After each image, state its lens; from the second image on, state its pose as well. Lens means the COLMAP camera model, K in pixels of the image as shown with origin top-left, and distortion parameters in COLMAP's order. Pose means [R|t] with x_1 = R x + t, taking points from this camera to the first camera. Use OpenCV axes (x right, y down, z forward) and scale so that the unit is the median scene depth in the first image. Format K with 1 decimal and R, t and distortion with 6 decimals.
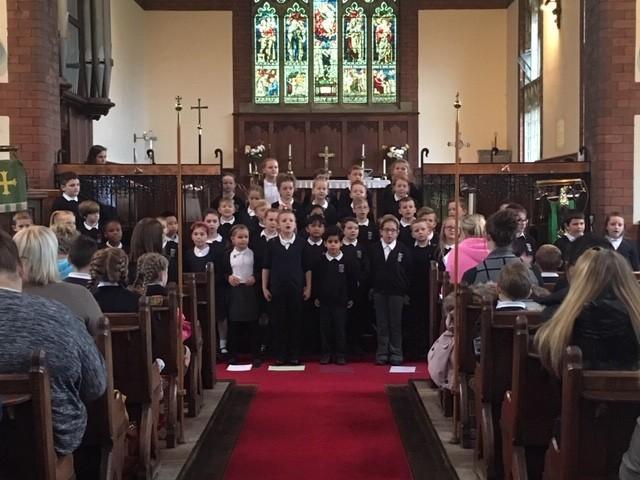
lens RADIAL K [[1039.2, 0, 320.0], [0, 1039.2, 240.0], [0, 0, 1]] dist [0.105013, 0.019278]
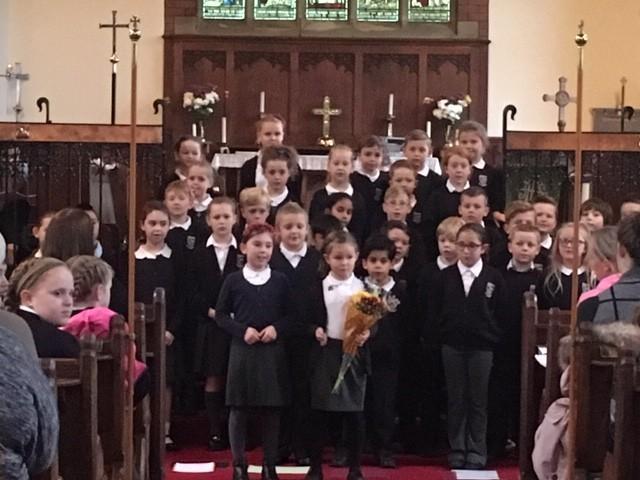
lens RADIAL K [[1898.6, 0, 320.0], [0, 1898.6, 240.0], [0, 0, 1]] dist [0.114878, -0.535741]
pose [[0.999717, 0.018901, 0.014448, -0.011923], [-0.018709, 0.999736, -0.013301, 0.002636], [-0.014696, 0.013027, 0.999807, -0.042665]]
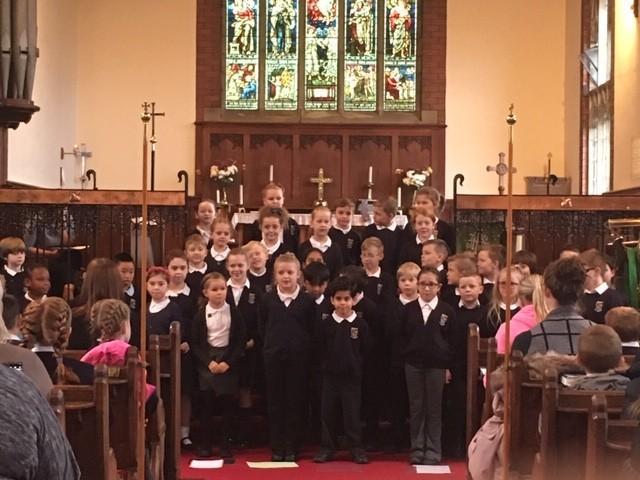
lens RADIAL K [[1427.5, 0, 320.0], [0, 1427.5, 240.0], [0, 0, 1]] dist [0.096670, 0.367697]
pose [[0.999819, 0.015183, 0.011468, -0.005789], [-0.014722, 0.999120, -0.039280, 0.000635], [-0.012054, 0.039105, 0.999162, -0.013513]]
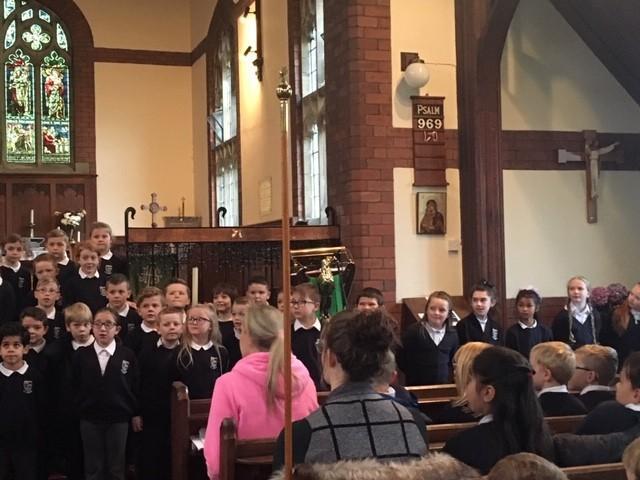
lens RADIAL K [[956.3, 0, 320.0], [0, 956.3, 240.0], [0, 0, 1]] dist [0.050266, 0.019223]
pose [[0.942655, -0.007173, 0.333692, 0.000259], [0.029538, 0.997639, -0.061998, -0.010633], [-0.332460, 0.068299, 0.940641, 0.179564]]
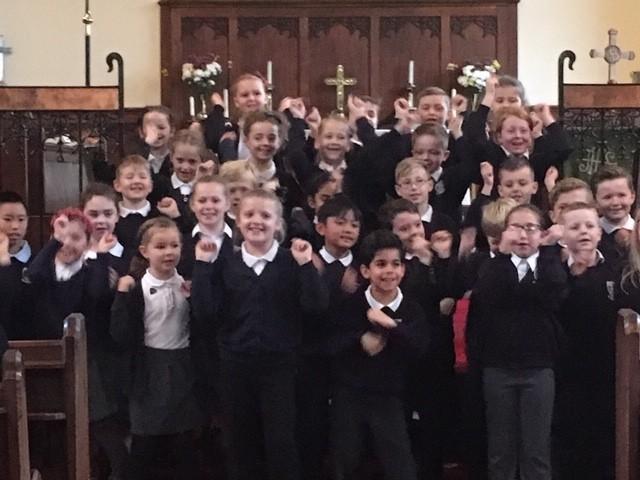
lens RADIAL K [[1777.1, 0, 320.0], [0, 1777.1, 240.0], [0, 0, 1]] dist [0.014336, 0.595961]
pose [[0.999999, -0.001088, 0.000139, -0.004329], [0.001088, 0.999999, -0.000348, -0.002880], [-0.000139, 0.000349, 1.000000, 0.125989]]
